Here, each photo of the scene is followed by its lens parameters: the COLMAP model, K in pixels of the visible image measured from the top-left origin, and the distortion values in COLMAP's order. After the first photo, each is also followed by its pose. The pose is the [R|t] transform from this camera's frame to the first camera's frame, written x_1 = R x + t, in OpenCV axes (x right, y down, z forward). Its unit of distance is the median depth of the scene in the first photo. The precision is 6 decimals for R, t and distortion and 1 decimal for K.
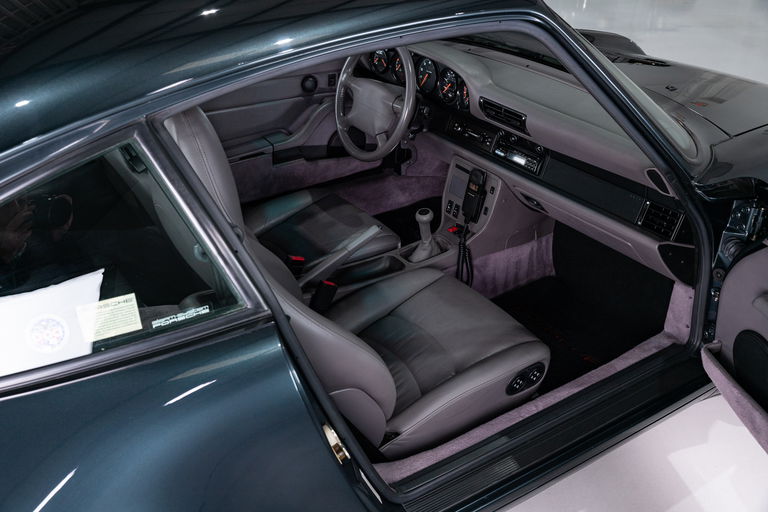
lens RADIAL K [[744.0, 0, 386.5], [0, 744.0, 246.9], [0, 0, 1]] dist [-0.000743, 0.005135]
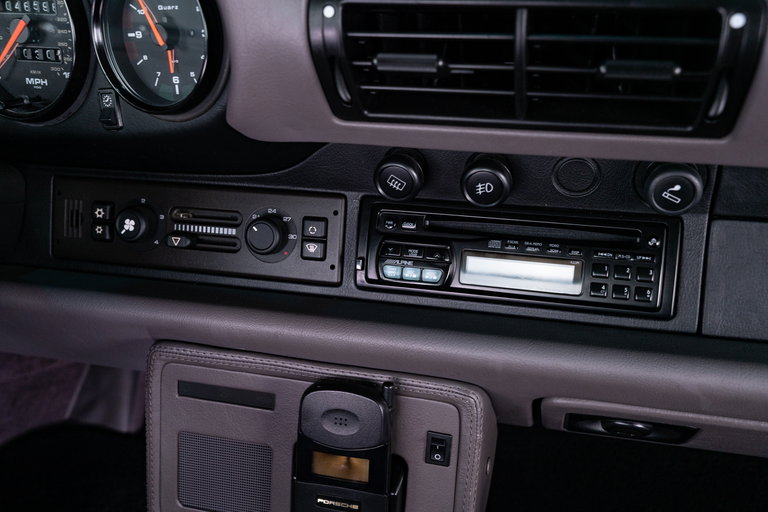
lens RADIAL K [[744.0, 0, 386.5], [0, 744.0, 246.9], [0, 0, 1]] dist [-0.000743, 0.005135]
pose [[0.745038, -0.300793, 0.595350, 0.022725], [0.344879, 0.937700, 0.042170, -0.141817], [-0.570944, 0.173905, 0.802359, 0.818226]]
